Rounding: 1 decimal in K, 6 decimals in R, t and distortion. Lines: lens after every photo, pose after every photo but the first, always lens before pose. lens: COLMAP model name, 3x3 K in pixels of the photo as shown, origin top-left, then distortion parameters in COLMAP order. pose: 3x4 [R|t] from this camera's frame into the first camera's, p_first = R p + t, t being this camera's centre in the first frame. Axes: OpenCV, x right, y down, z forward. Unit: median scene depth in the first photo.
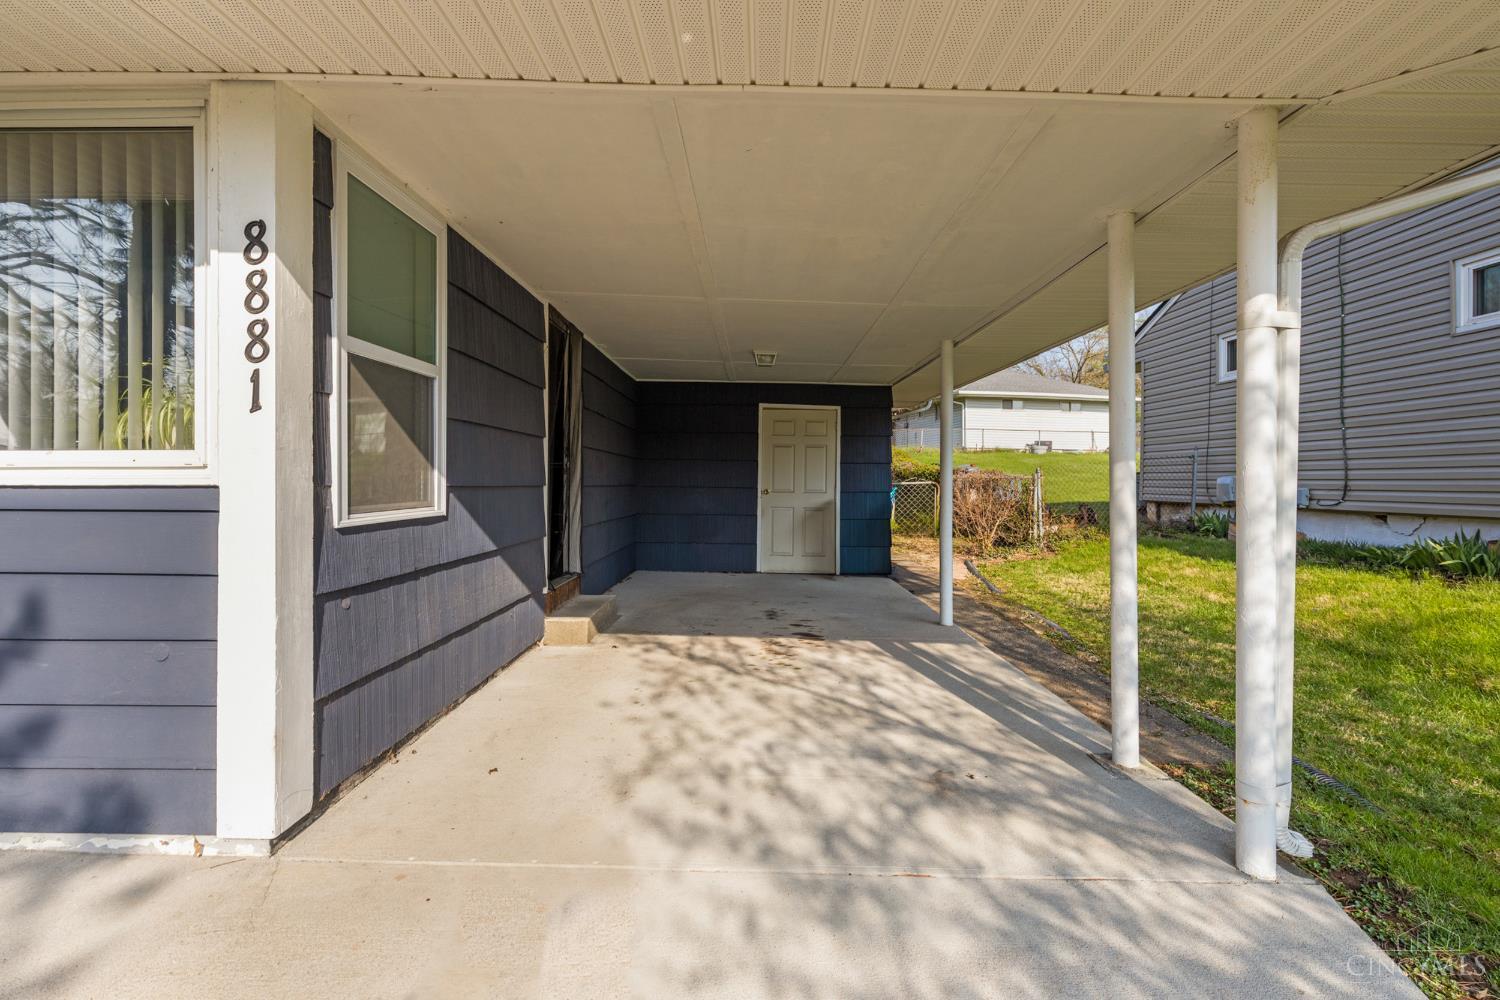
lens RADIAL K [[681.6, 0, 743.4], [0, 681.6, 474.2], [0, 0, 1]] dist [0.003113, 0.000795]
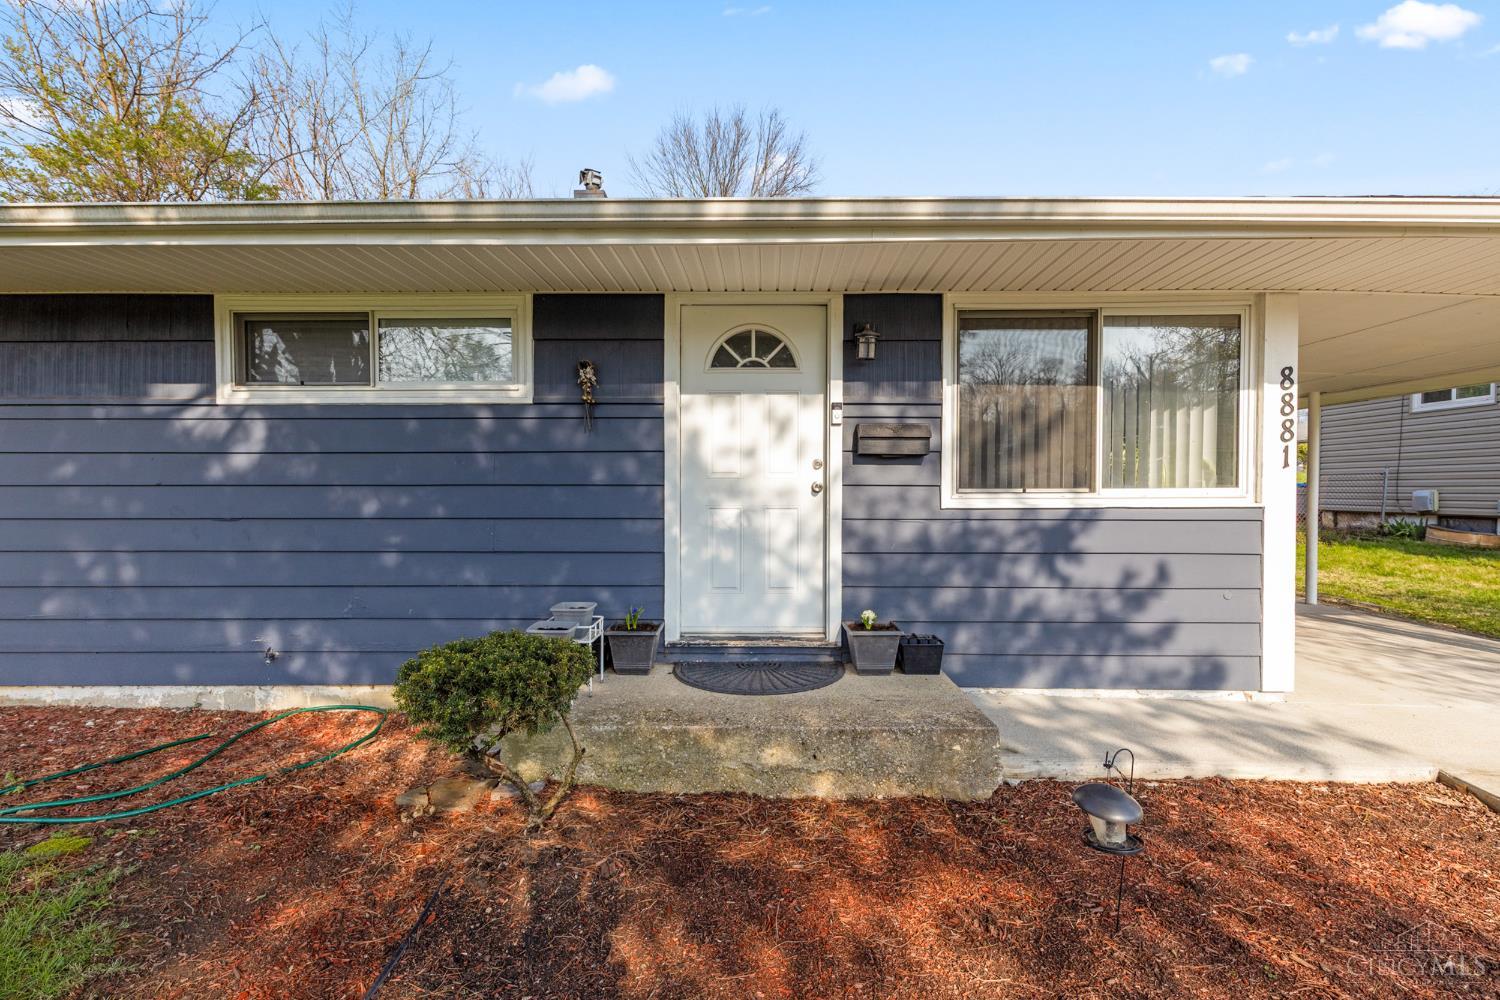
lens RADIAL K [[669.6, 0, 744.3], [0, 669.6, 498.2], [0, 0, 1]] dist [0.005057, 0.000094]
pose [[0.999988, -0.004551, -0.001799, -2.209719], [0.004587, 0.999788, 0.020048, -0.051775], [0.001707, -0.020056, 0.999797, -0.866822]]
